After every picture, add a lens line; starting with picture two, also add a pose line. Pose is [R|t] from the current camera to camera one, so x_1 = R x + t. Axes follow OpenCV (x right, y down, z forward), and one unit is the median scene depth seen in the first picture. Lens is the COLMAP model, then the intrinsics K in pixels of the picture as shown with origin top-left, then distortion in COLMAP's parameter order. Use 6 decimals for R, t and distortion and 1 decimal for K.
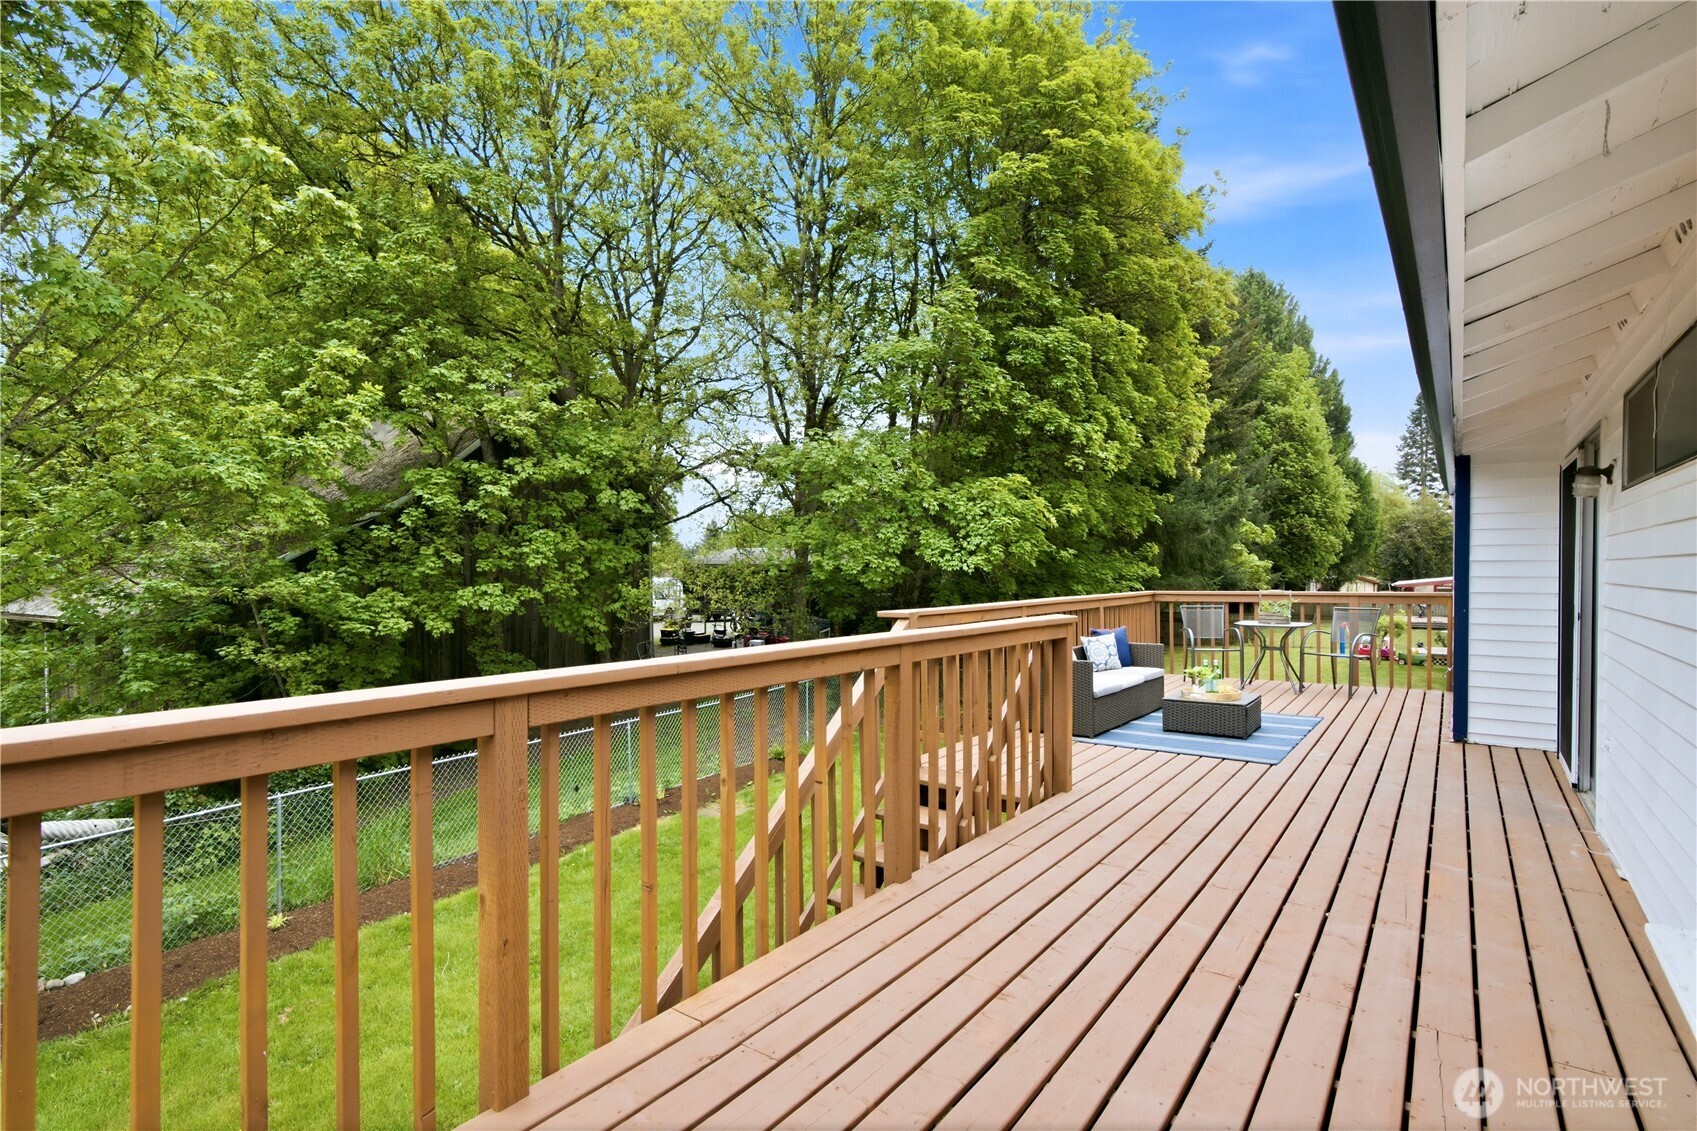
lens RADIAL K [[836.7, 0, 853.2], [0, 836.7, 576.6], [0, 0, 1]] dist [-0.013924, -0.001539]
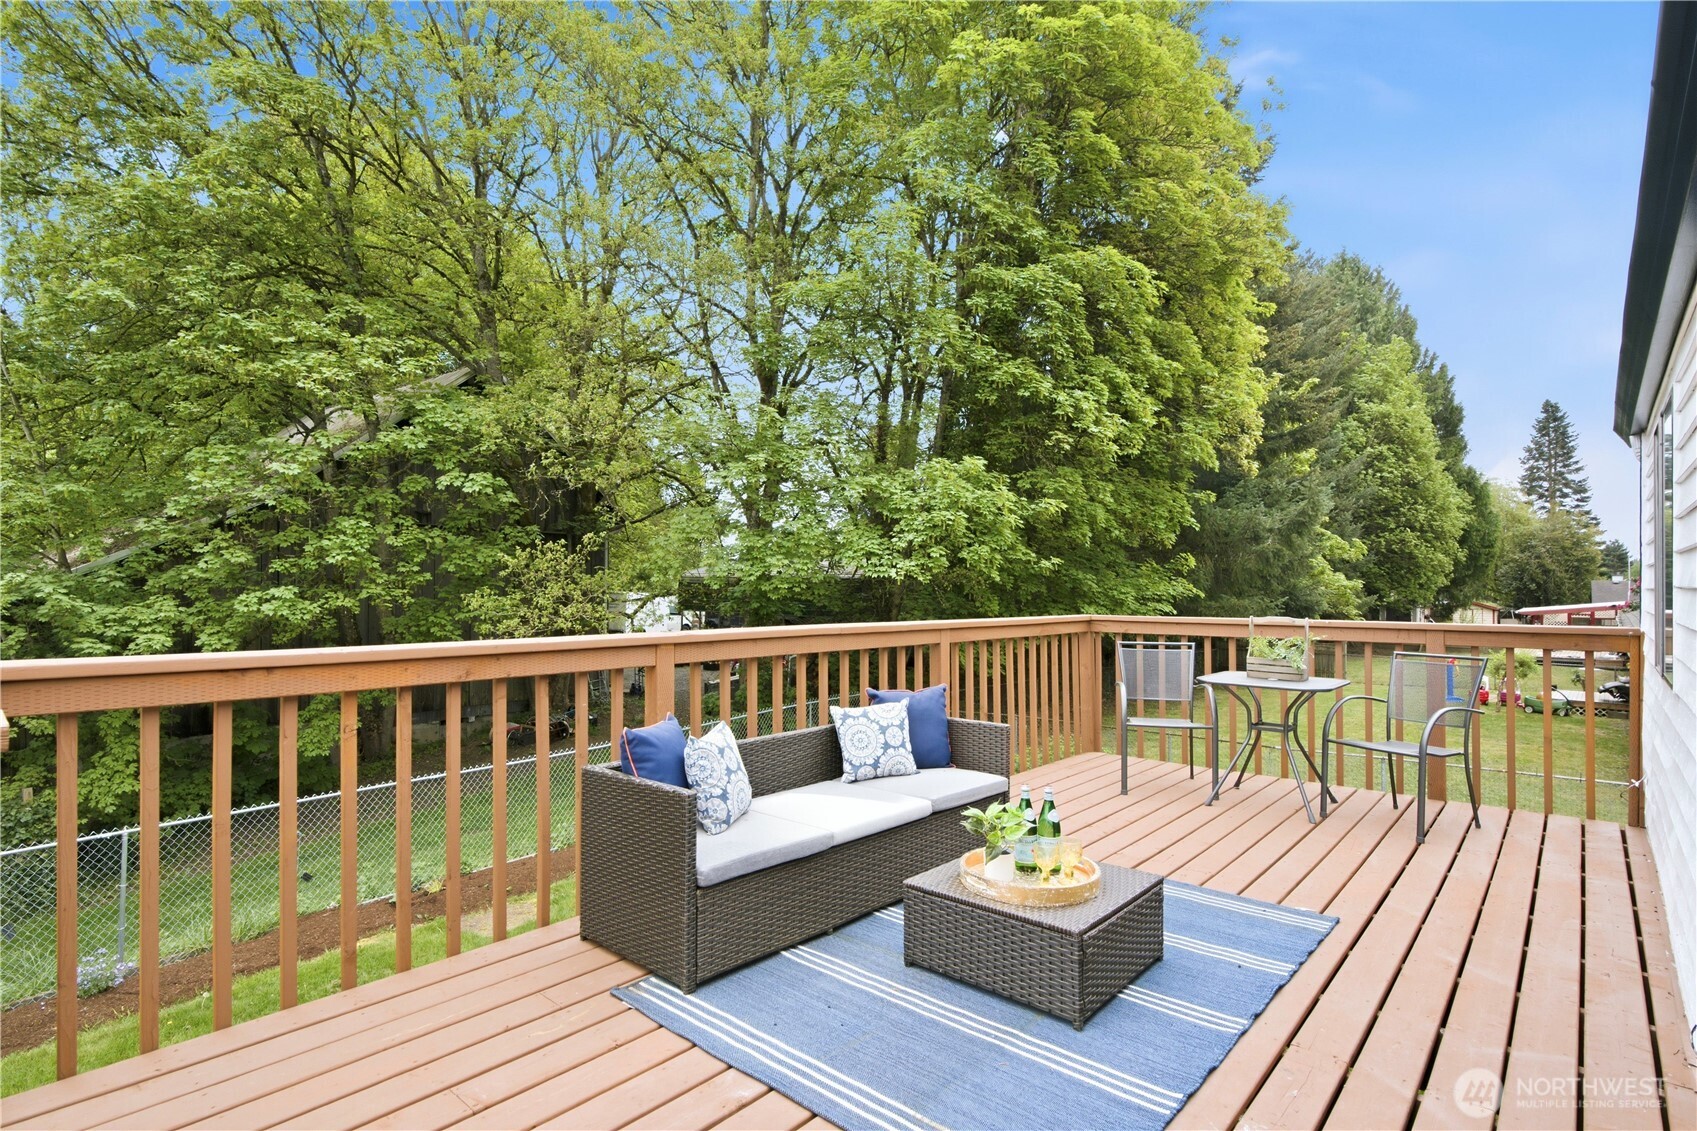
lens RADIAL K [[836.7, 0, 843.1], [0, 836.7, 563.4], [0, 0, 1]] dist [-0.013924, -0.001539]
pose [[0.994132, 0.016012, -0.106987, 0.118790], [-0.019537, 0.999297, -0.031983, 0.001075], [0.106399, 0.033886, 0.993746, 0.181294]]
